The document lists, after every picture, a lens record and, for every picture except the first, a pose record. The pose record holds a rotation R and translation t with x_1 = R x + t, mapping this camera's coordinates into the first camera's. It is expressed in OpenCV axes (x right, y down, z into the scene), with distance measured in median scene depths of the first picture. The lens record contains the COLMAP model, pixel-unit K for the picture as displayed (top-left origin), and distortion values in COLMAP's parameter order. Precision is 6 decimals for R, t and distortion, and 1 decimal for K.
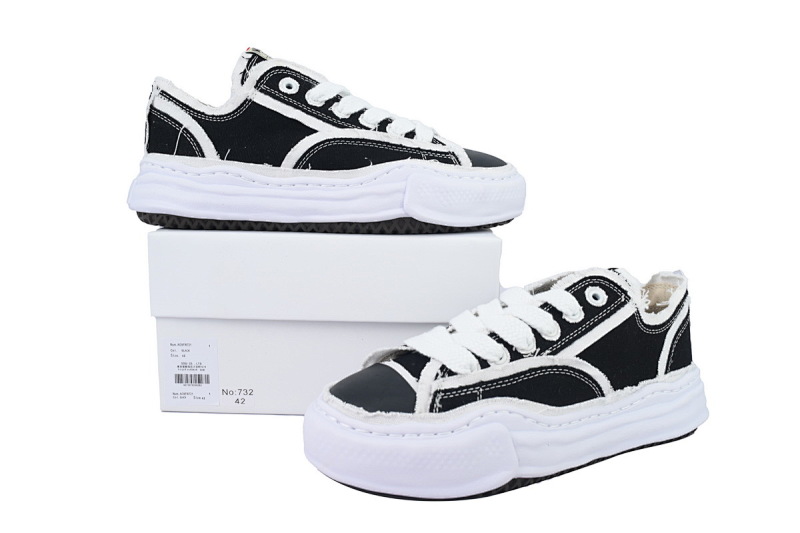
lens RADIAL K [[683.9, 0, 400.0], [0, 683.9, 266.5], [0, 0, 1]] dist [-0.001398, 0.001887]
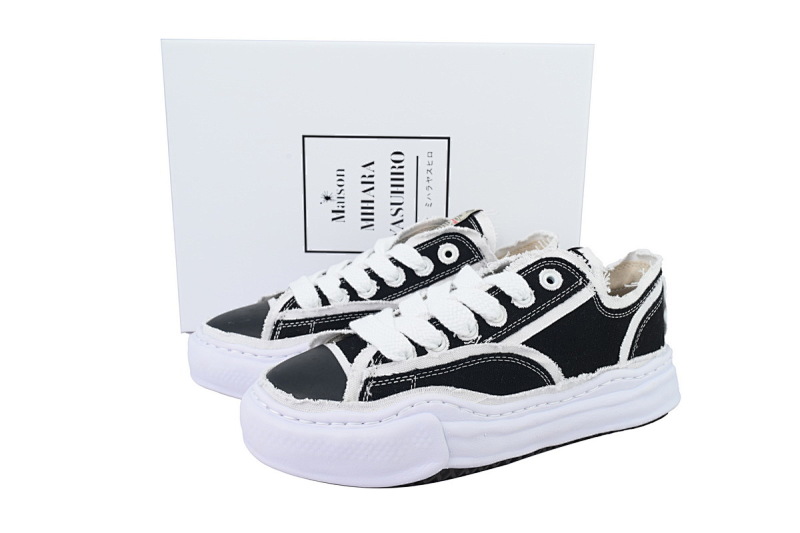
lens RADIAL K [[683.9, 0, 400.0], [0, 683.9, 266.5], [0, 0, 1]] dist [-0.001398, 0.001887]
pose [[0.996797, 0.010335, -0.079307, 0.163230], [-0.004364, 0.997166, 0.075103, -0.047882], [0.079858, -0.074516, 0.994017, 0.041957]]
